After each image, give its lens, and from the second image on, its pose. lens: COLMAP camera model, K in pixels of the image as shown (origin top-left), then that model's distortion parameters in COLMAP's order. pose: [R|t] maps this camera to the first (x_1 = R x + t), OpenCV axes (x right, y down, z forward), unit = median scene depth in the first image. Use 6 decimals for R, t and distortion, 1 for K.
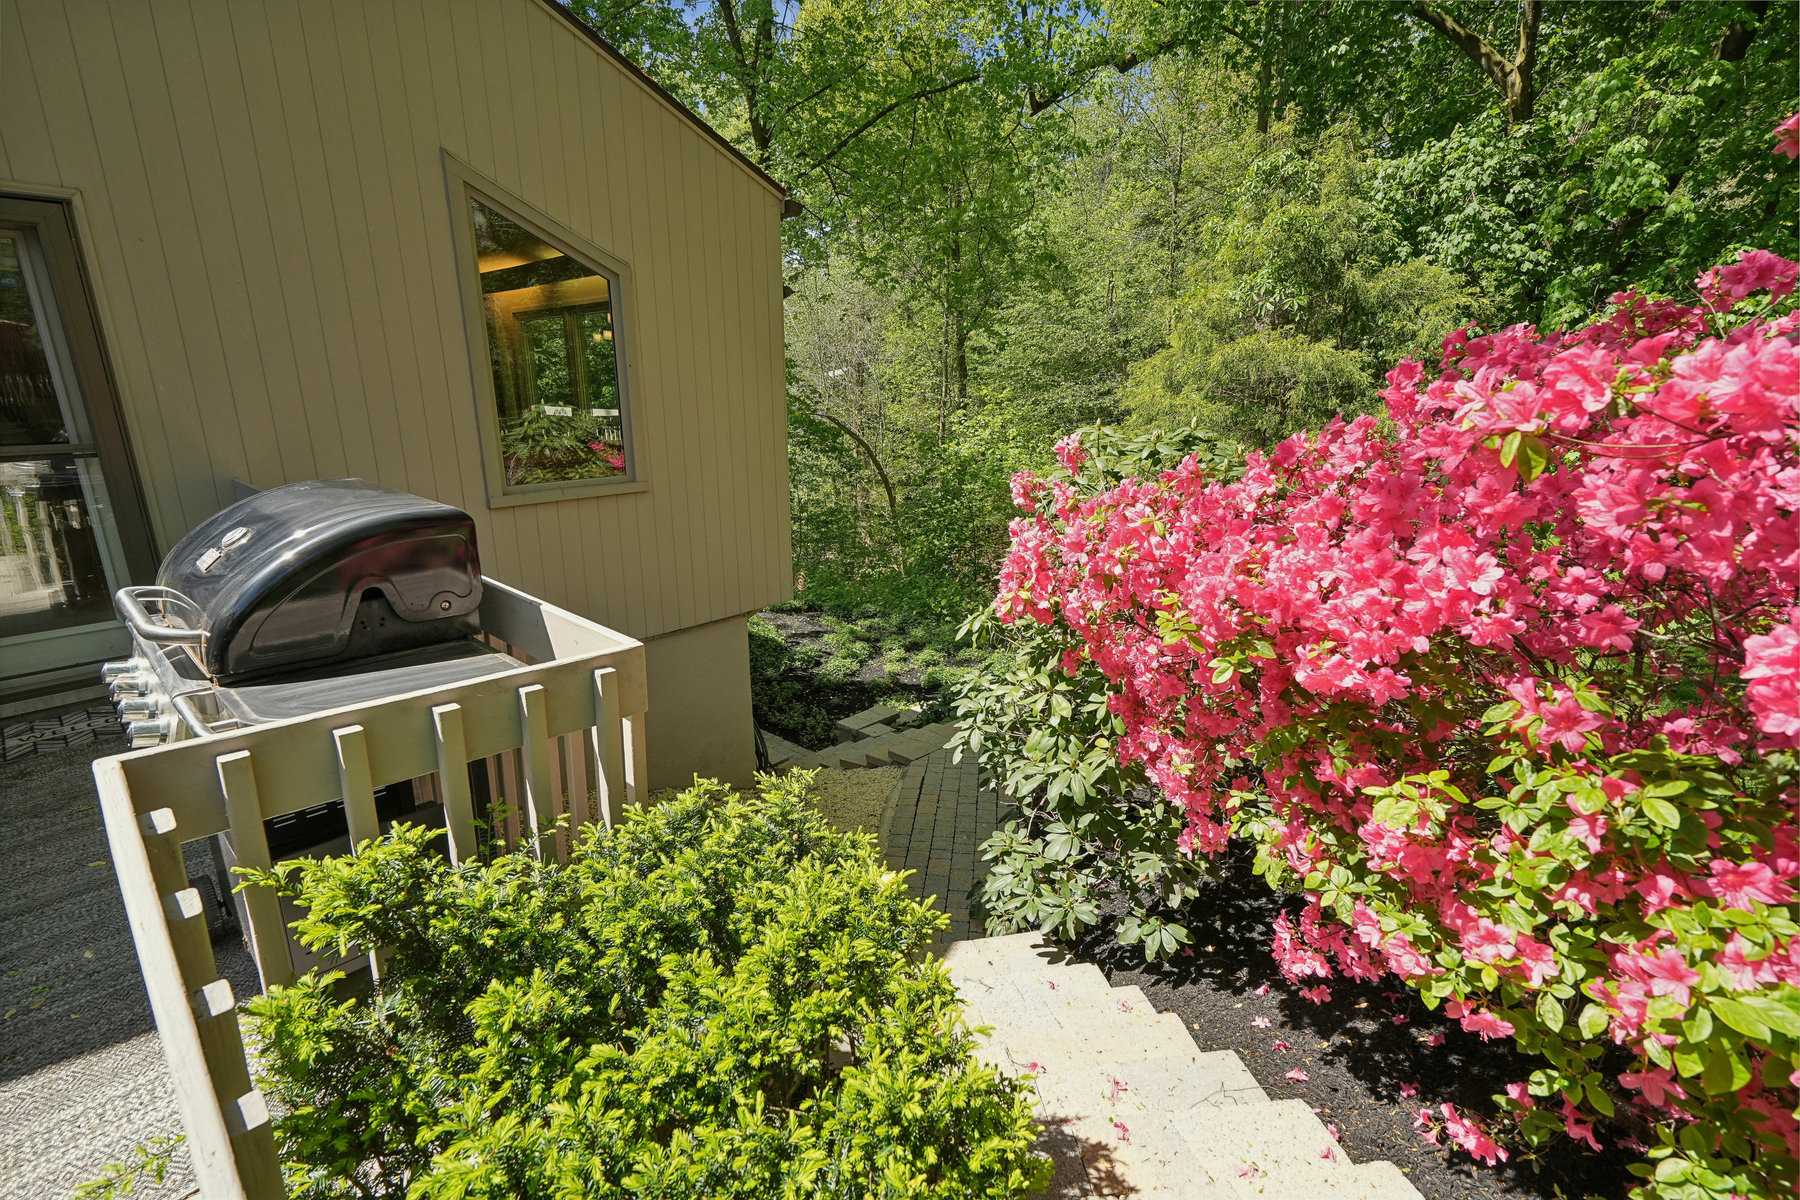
lens RADIAL K [[852.4, 0, 893.9], [0, 852.4, 593.7], [0, 0, 1]] dist [-0.000373, 0.000315]
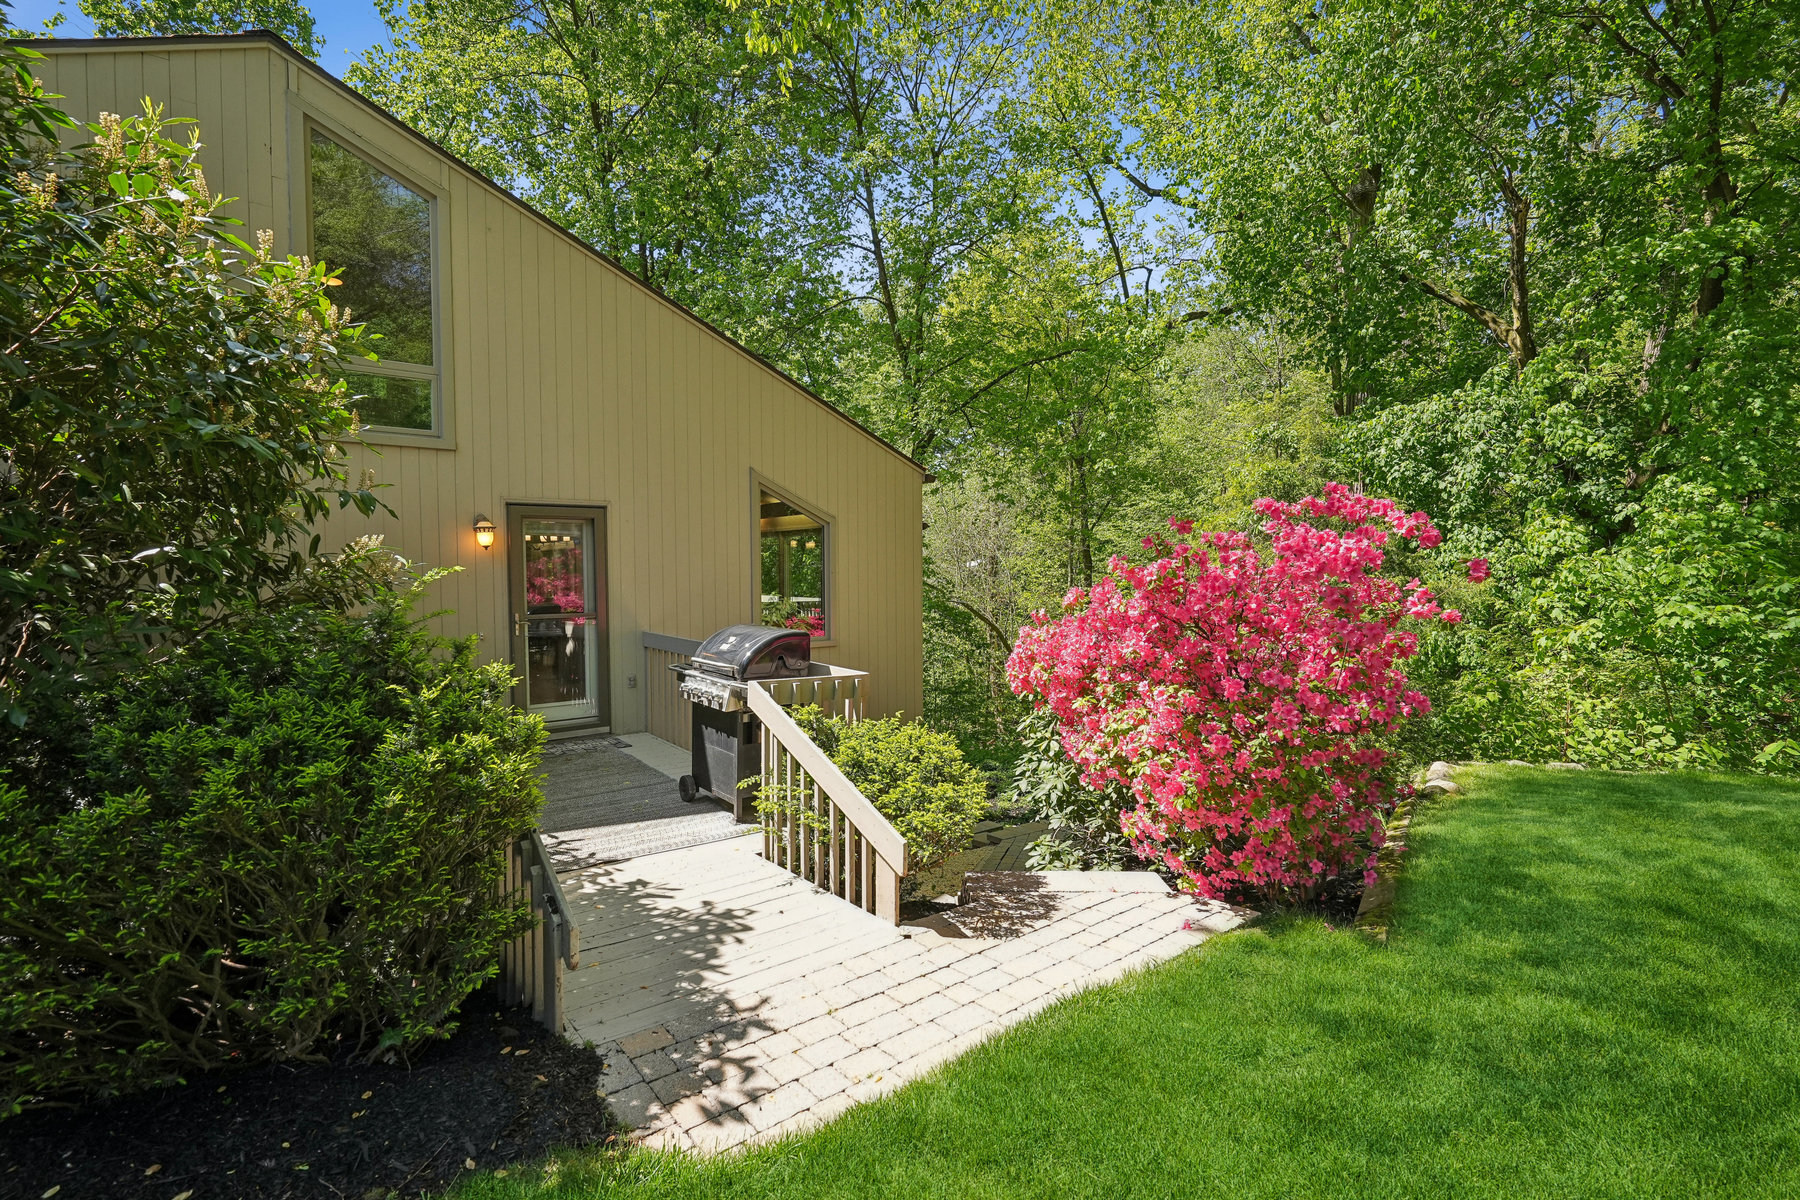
lens RADIAL K [[852.4, 0, 893.9], [0, 852.4, 593.7], [0, 0, 1]] dist [-0.000373, 0.000315]
pose [[0.986902, 0.002373, -0.161306, 0.030868], [-0.036972, 0.976607, -0.211831, 0.045699], [0.157030, 0.215021, 0.963902, -0.215293]]
